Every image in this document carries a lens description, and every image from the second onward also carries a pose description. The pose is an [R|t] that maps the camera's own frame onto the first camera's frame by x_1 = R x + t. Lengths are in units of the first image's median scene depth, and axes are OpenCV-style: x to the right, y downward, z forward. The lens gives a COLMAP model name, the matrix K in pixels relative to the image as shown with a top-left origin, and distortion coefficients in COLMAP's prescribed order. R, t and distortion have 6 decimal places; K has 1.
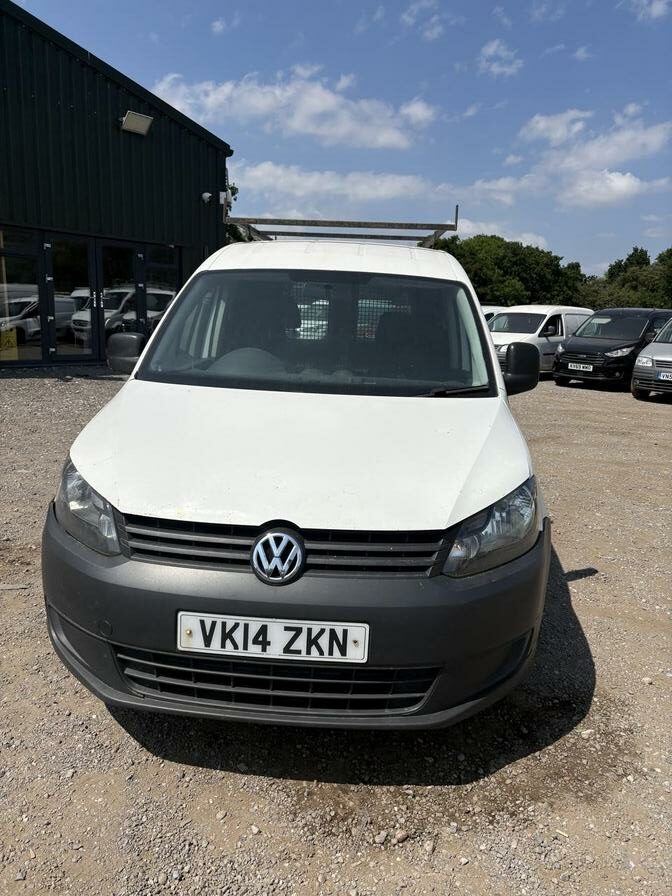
lens RADIAL K [[663.9, 0, 344.1], [0, 663.9, 465.6], [0, 0, 1]] dist [0.039621, -0.049410]
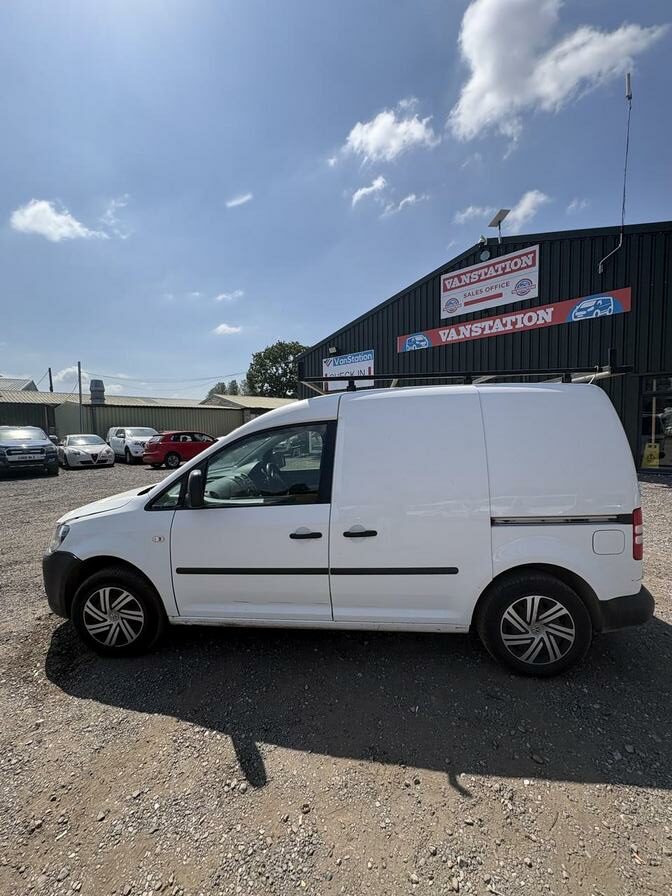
lens RADIAL K [[357.1, 0, 336.0], [0, 357.1, 448.0], [0, 0, 1]] dist [0.000890, -0.000668]
pose [[-0.051910, 0.027441, -0.998275, 1.698824], [-0.198180, 0.979458, 0.037229, -0.566632], [0.978790, 0.199770, -0.045405, 2.257464]]
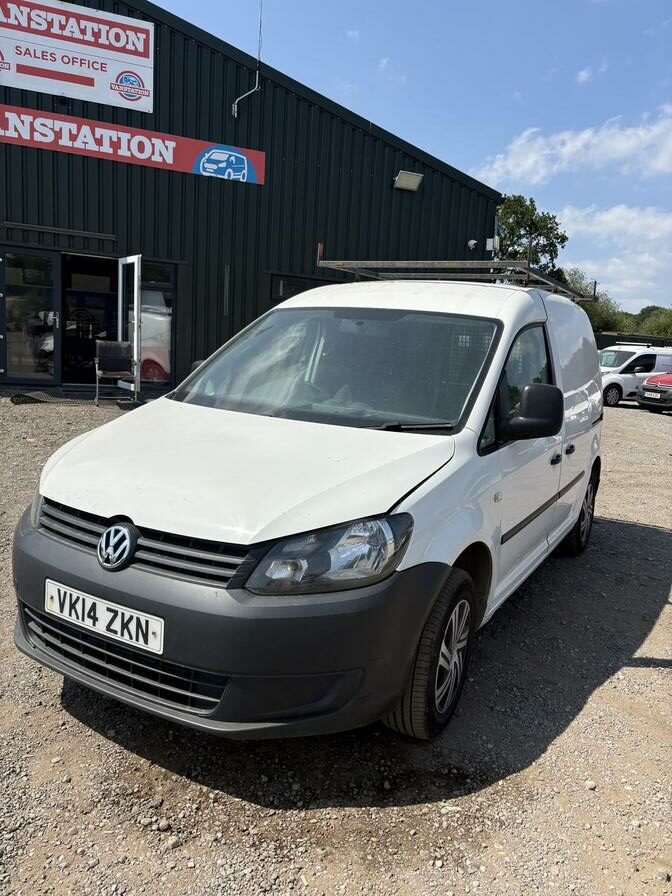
lens RADIAL K [[663.9, 0, 344.1], [0, 663.9, 465.6], [0, 0, 1]] dist [0.039621, -0.049410]
pose [[0.896057, 0.098381, -0.432901, 0.742411], [-0.125881, 0.991419, -0.035251, -0.010783], [0.425718, 0.086081, 0.900752, 0.115284]]
